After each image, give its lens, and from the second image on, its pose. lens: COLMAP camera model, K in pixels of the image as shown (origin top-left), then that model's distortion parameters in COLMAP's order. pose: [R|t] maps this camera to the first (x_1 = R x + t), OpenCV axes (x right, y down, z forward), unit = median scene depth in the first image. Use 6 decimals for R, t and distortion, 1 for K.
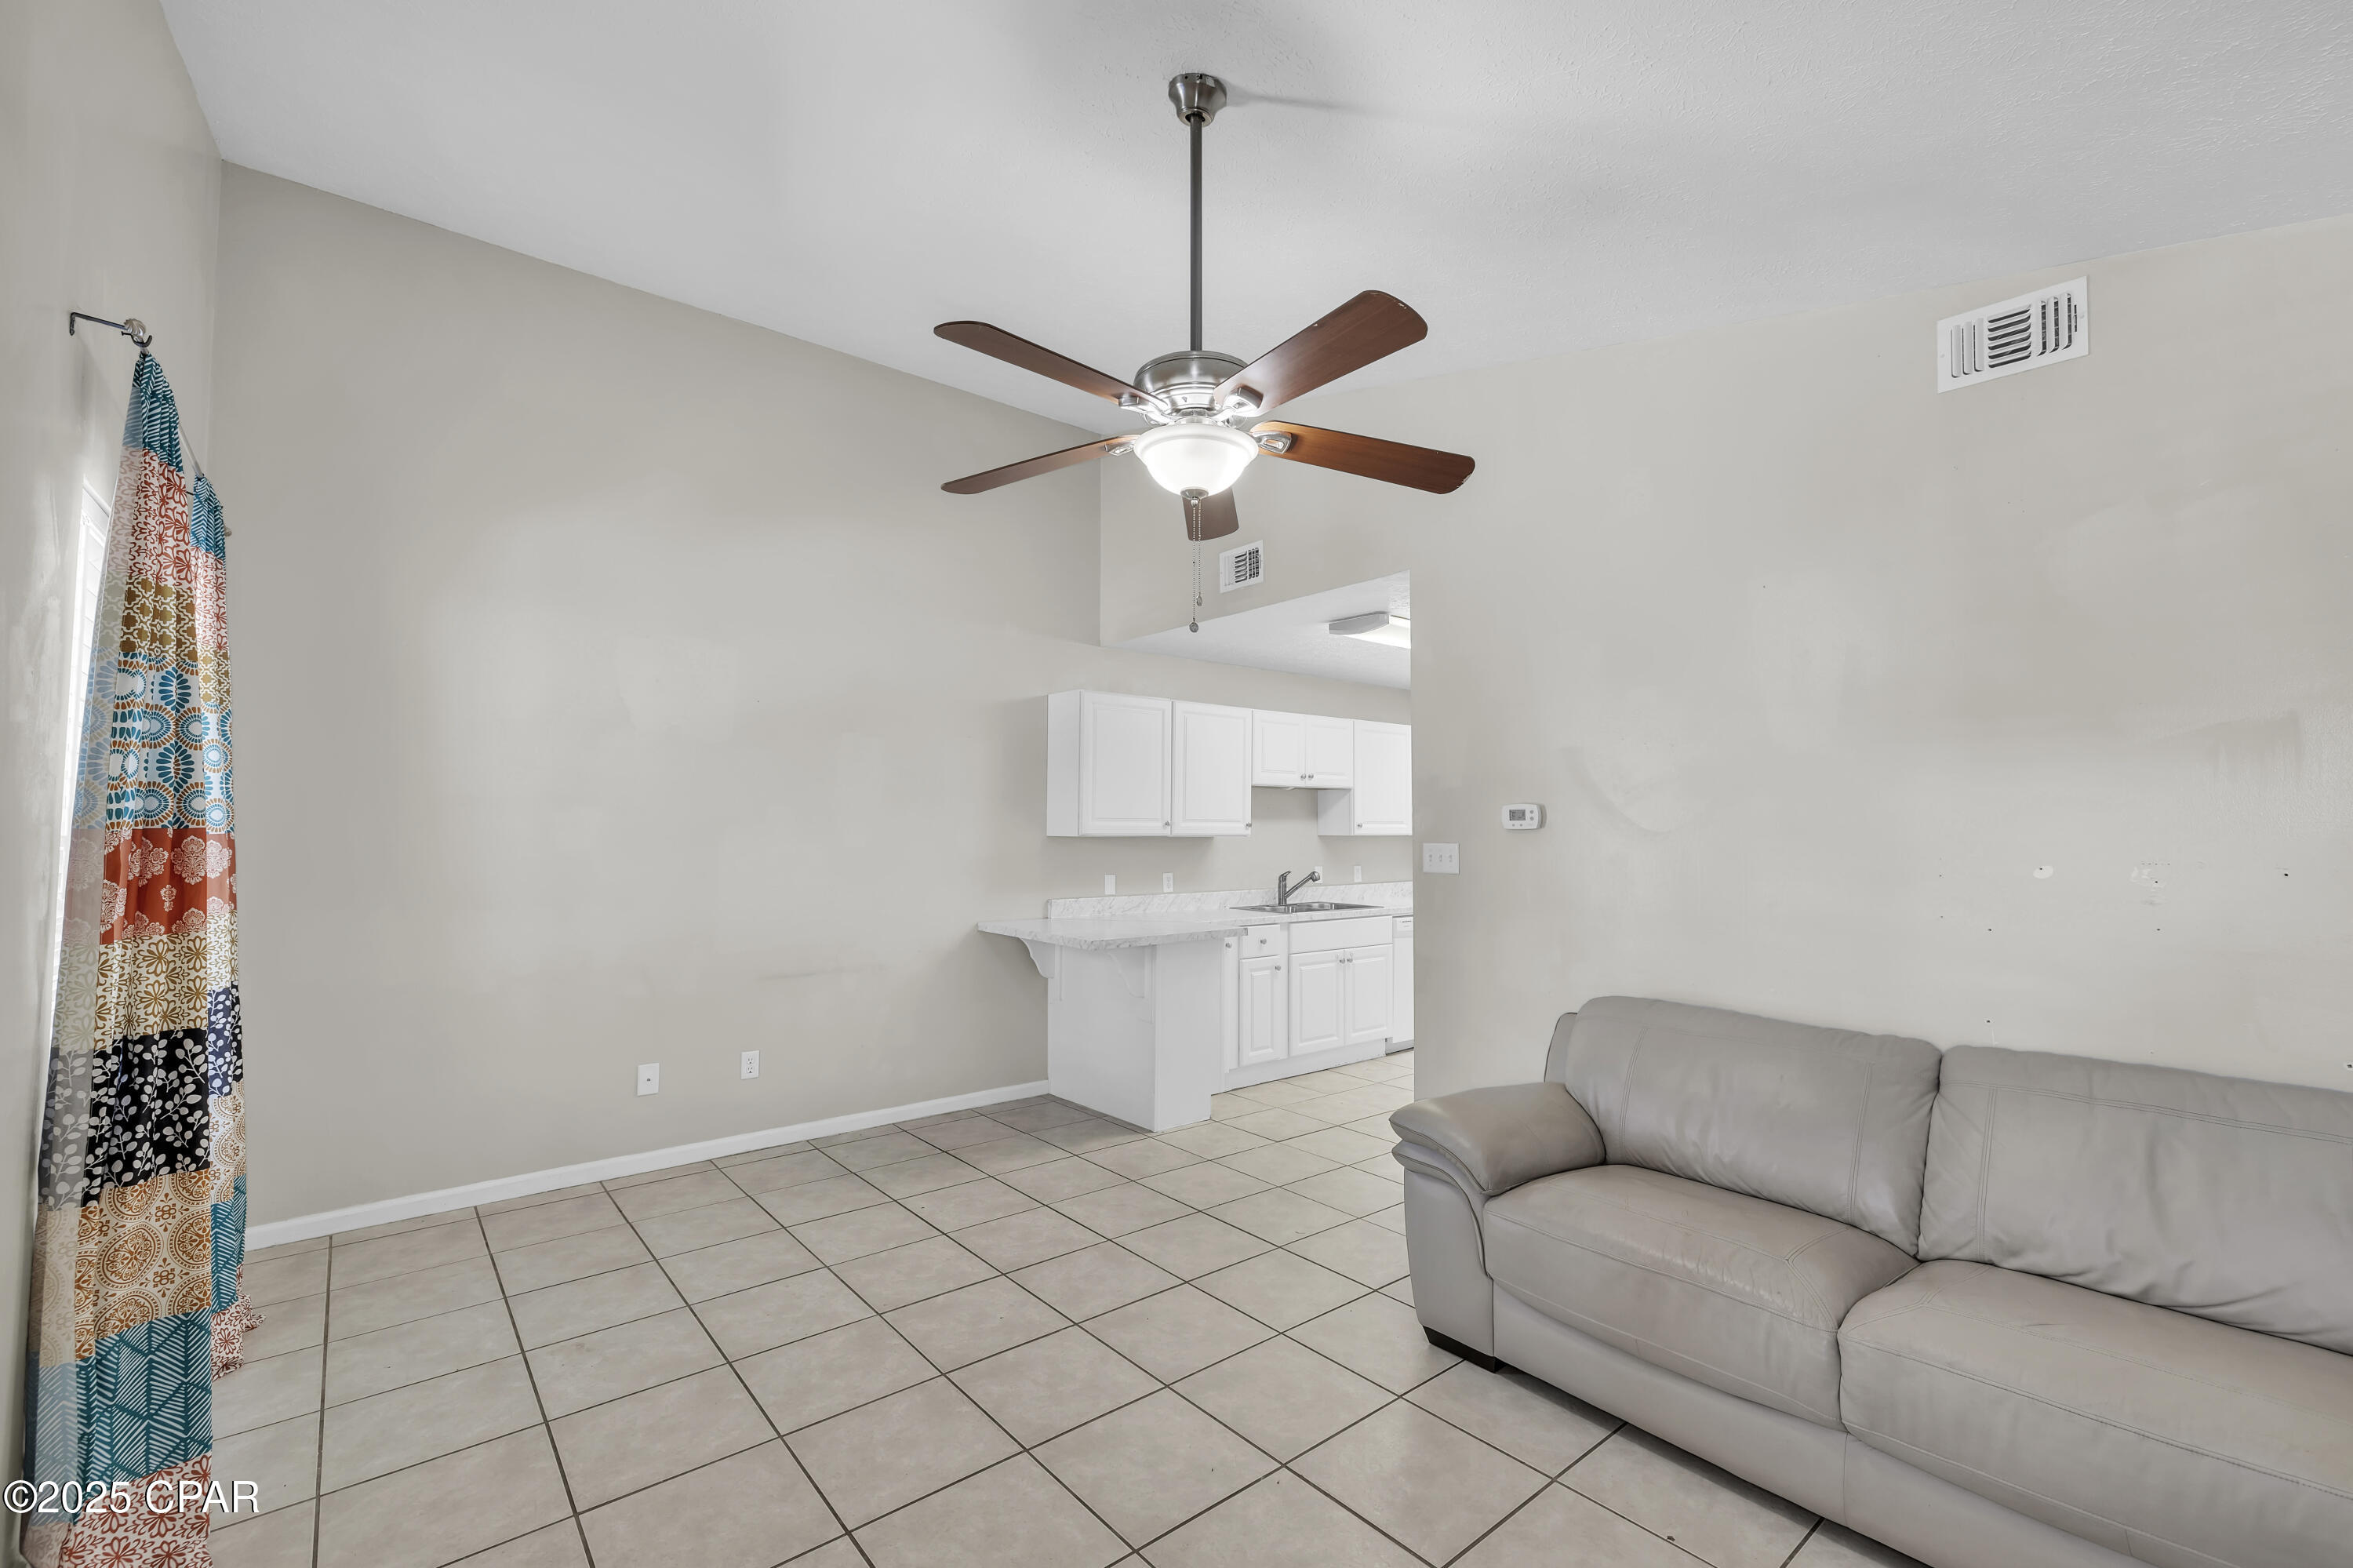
lens RADIAL K [[987.6, 0, 1176.5], [0, 987.6, 784.0], [0, 0, 1]] dist [-0.000504, -0.000036]
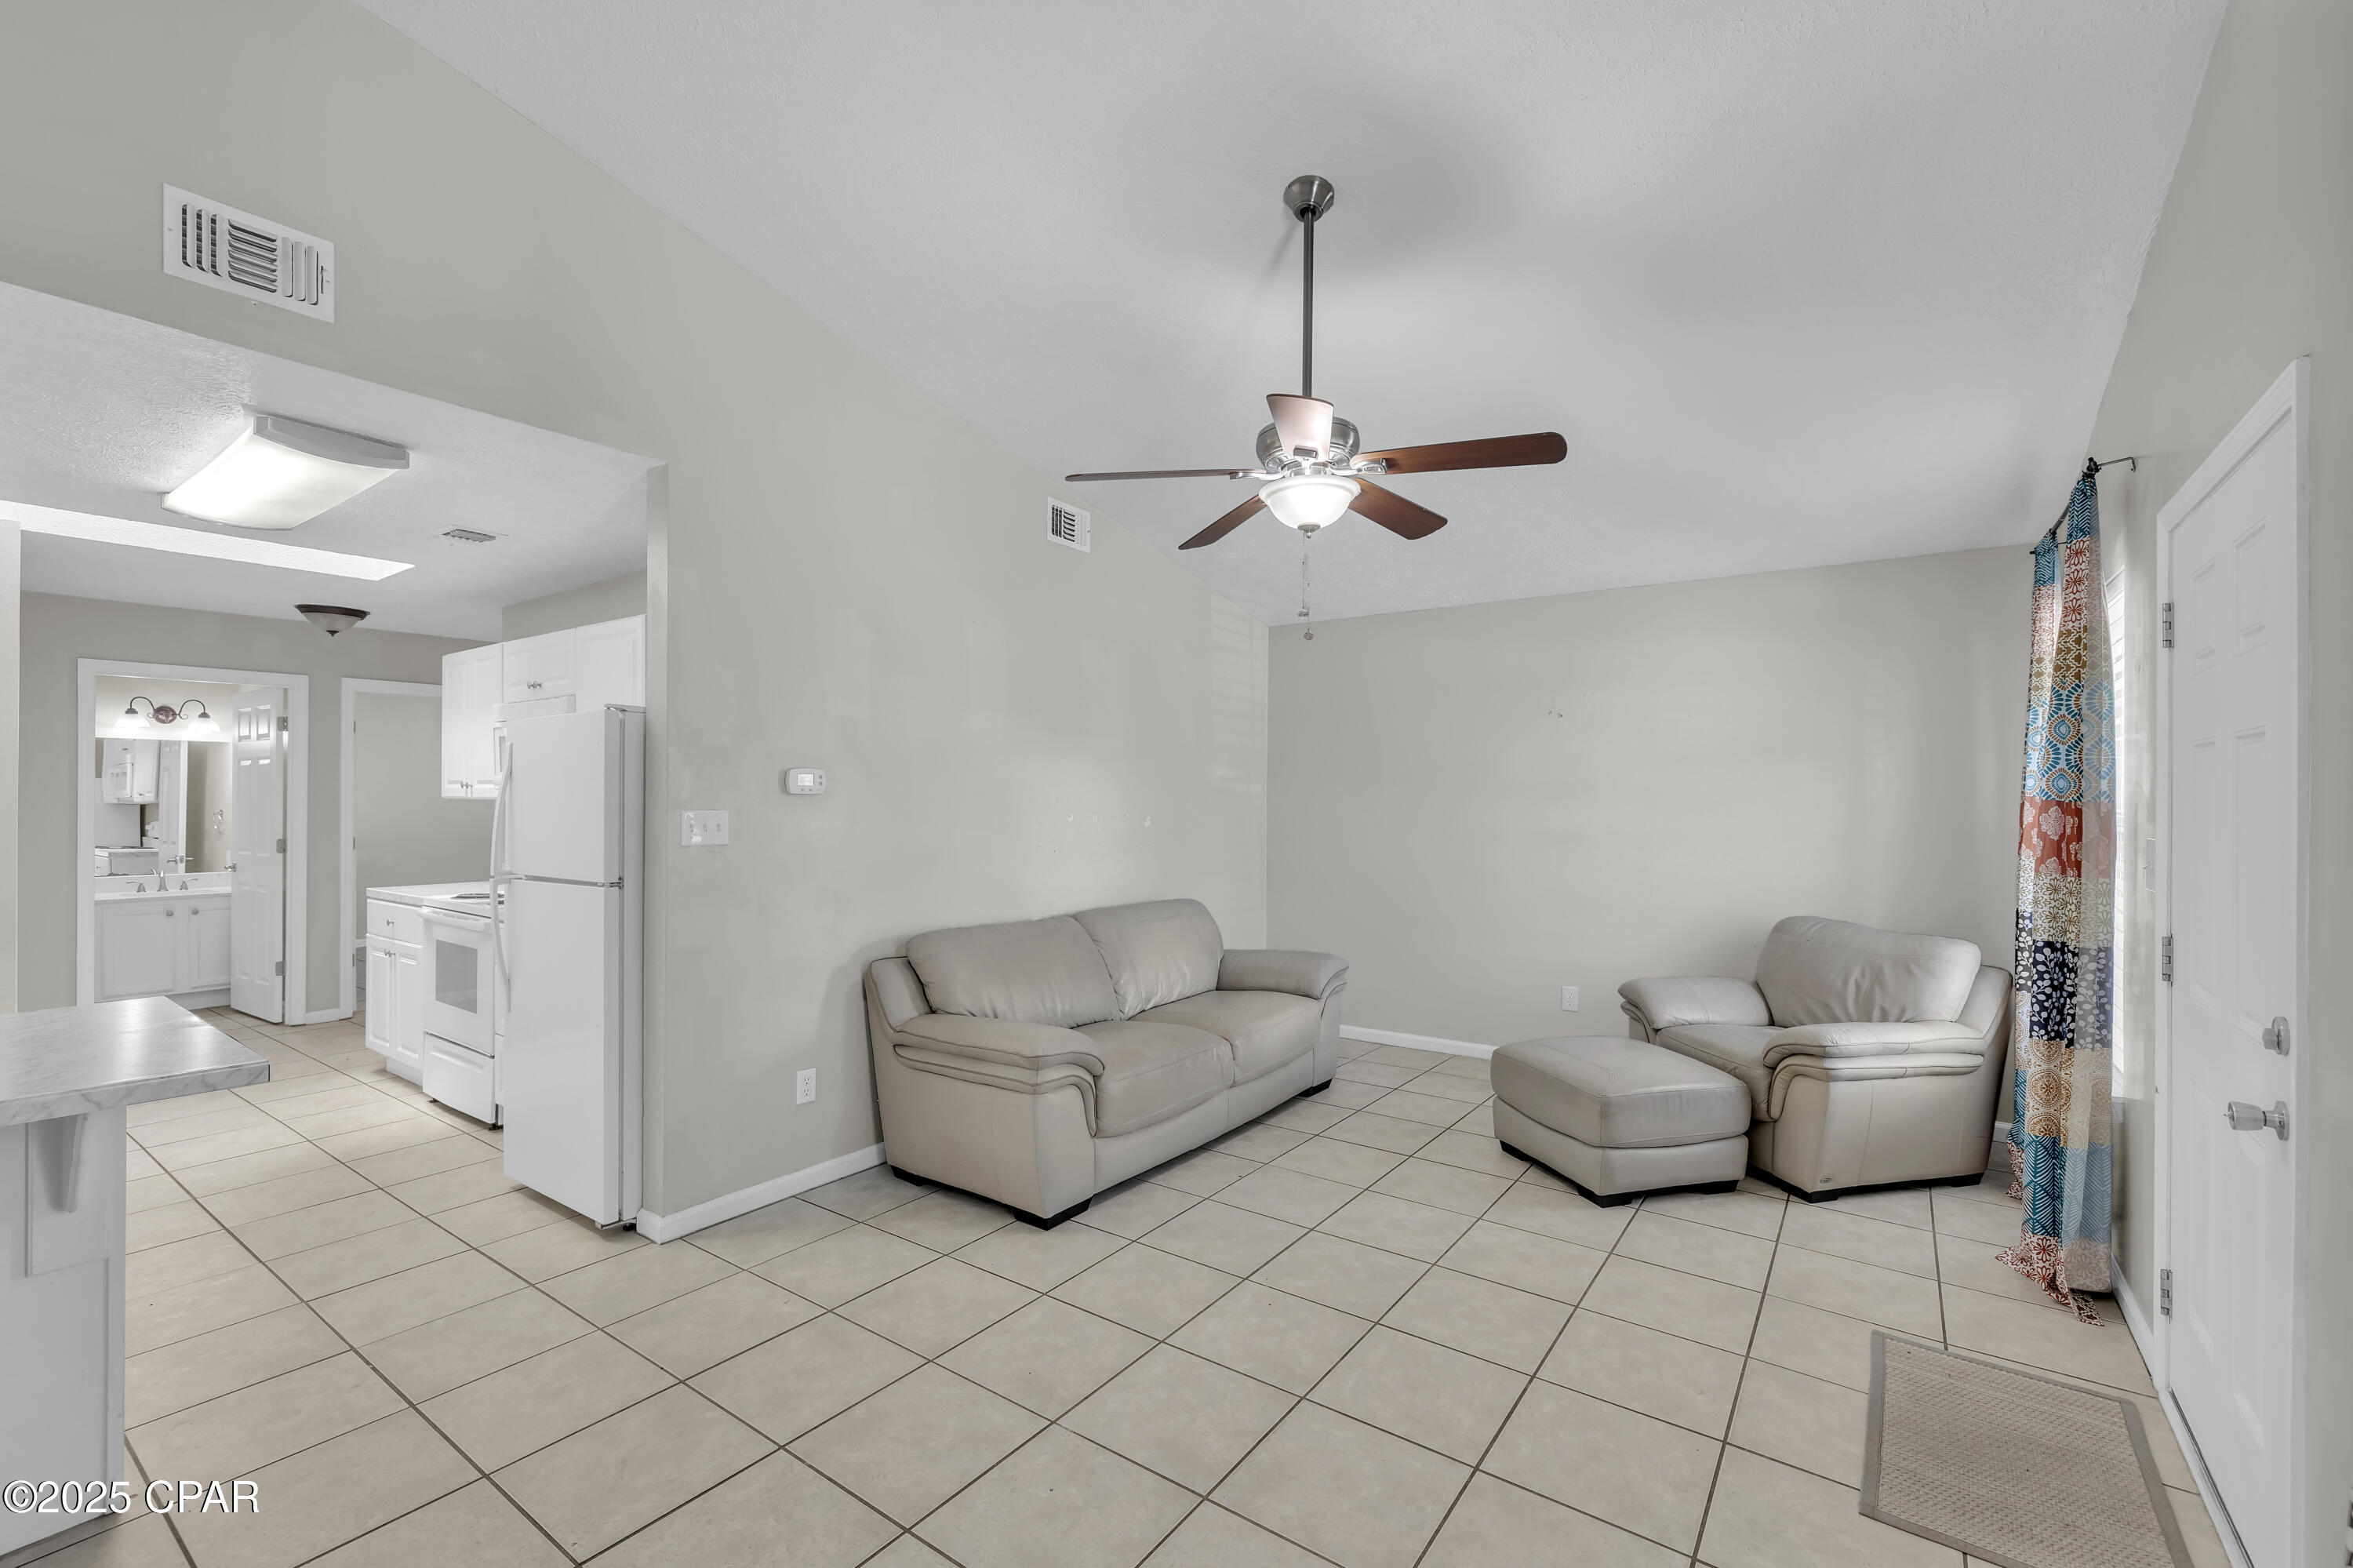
lens RADIAL K [[1018.6, 0, 1177.3], [0, 1018.6, 787.8], [0, 0, 1]] dist [0.000184, -0.000062]
pose [[-0.250610, -0.002318, 0.968085, -0.966952], [-0.048556, 0.998769, -0.010178, 0.050243], [-0.966870, -0.049557, -0.250414, 1.205331]]
